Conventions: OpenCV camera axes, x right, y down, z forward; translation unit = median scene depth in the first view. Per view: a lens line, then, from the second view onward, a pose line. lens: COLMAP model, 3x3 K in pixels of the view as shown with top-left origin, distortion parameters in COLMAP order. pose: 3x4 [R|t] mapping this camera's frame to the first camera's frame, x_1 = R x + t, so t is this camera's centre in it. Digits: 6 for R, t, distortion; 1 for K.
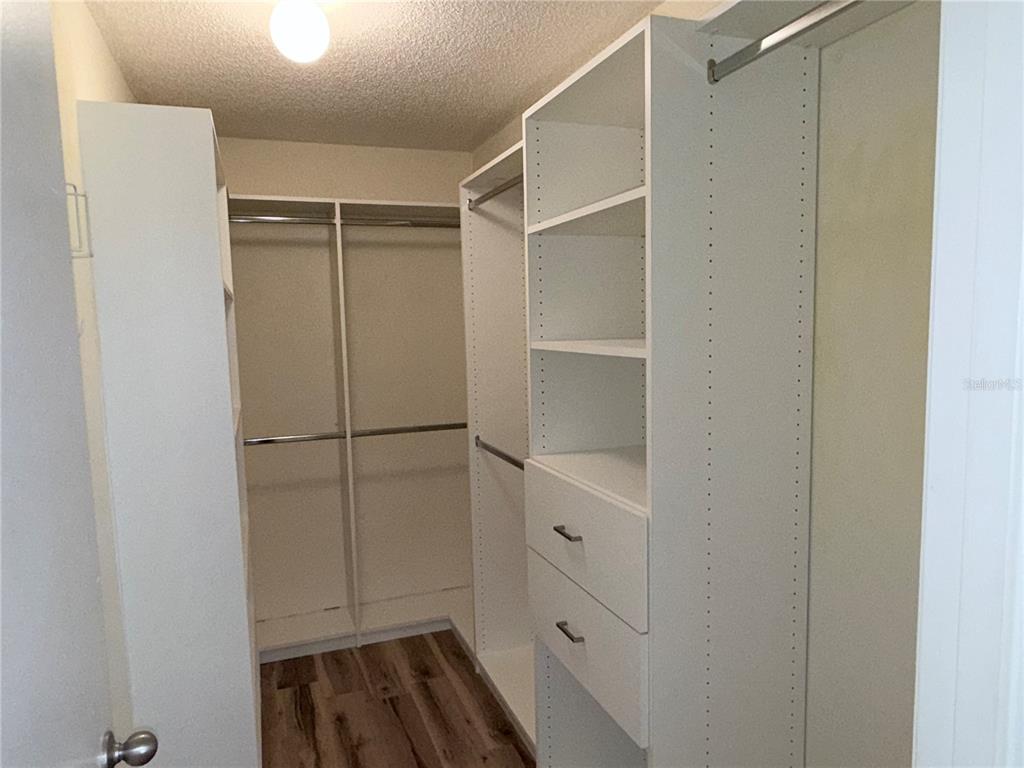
lens RADIAL K [[684.5, 0, 508.8], [0, 684.5, 389.1], [0, 0, 1]] dist [0.004051, -0.001075]
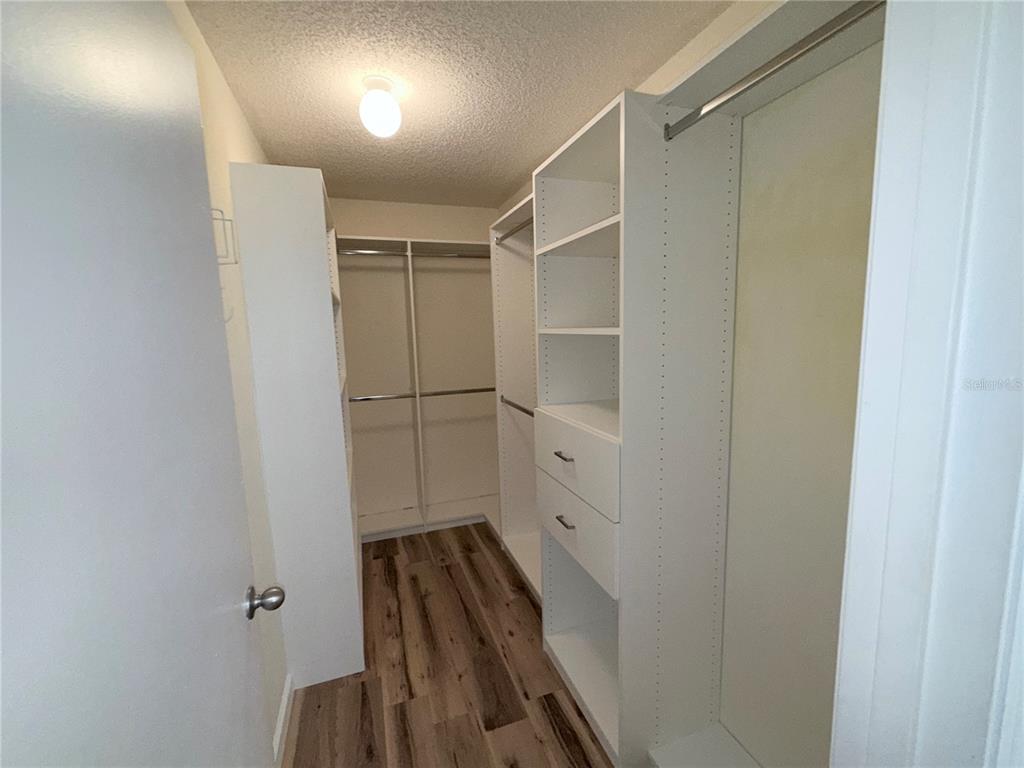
lens RADIAL K [[437.4, 0, 515.2], [0, 437.4, 385.3], [0, 0, 1]] dist [-0.002866, -0.000299]
pose [[0.999896, -0.001354, -0.014364, -0.003512], [0.001809, 0.999495, 0.031734, 0.017056], [0.014314, -0.031756, 0.999393, 0.037659]]
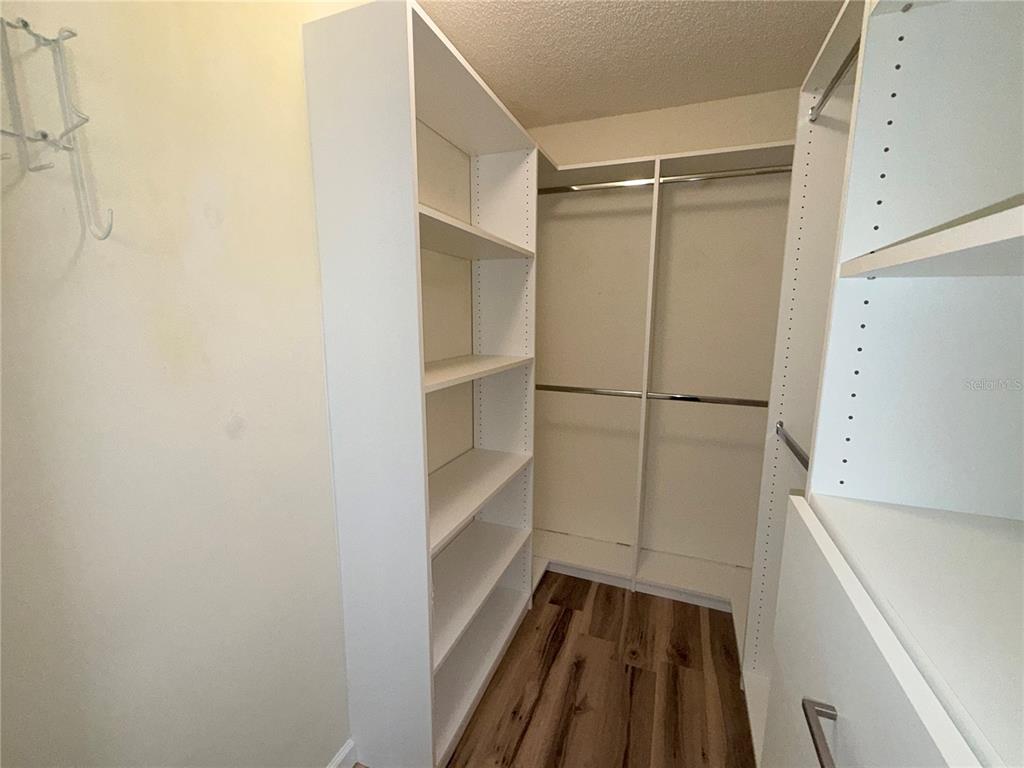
lens RADIAL K [[437.4, 0, 505.6], [0, 437.4, 382.9], [0, 0, 1]] dist [-0.002866, -0.000299]
pose [[0.741004, 0.132676, -0.658263, 0.050872], [-0.093461, 0.991123, 0.094556, 0.008002], [0.664965, -0.008545, 0.746826, 0.449676]]
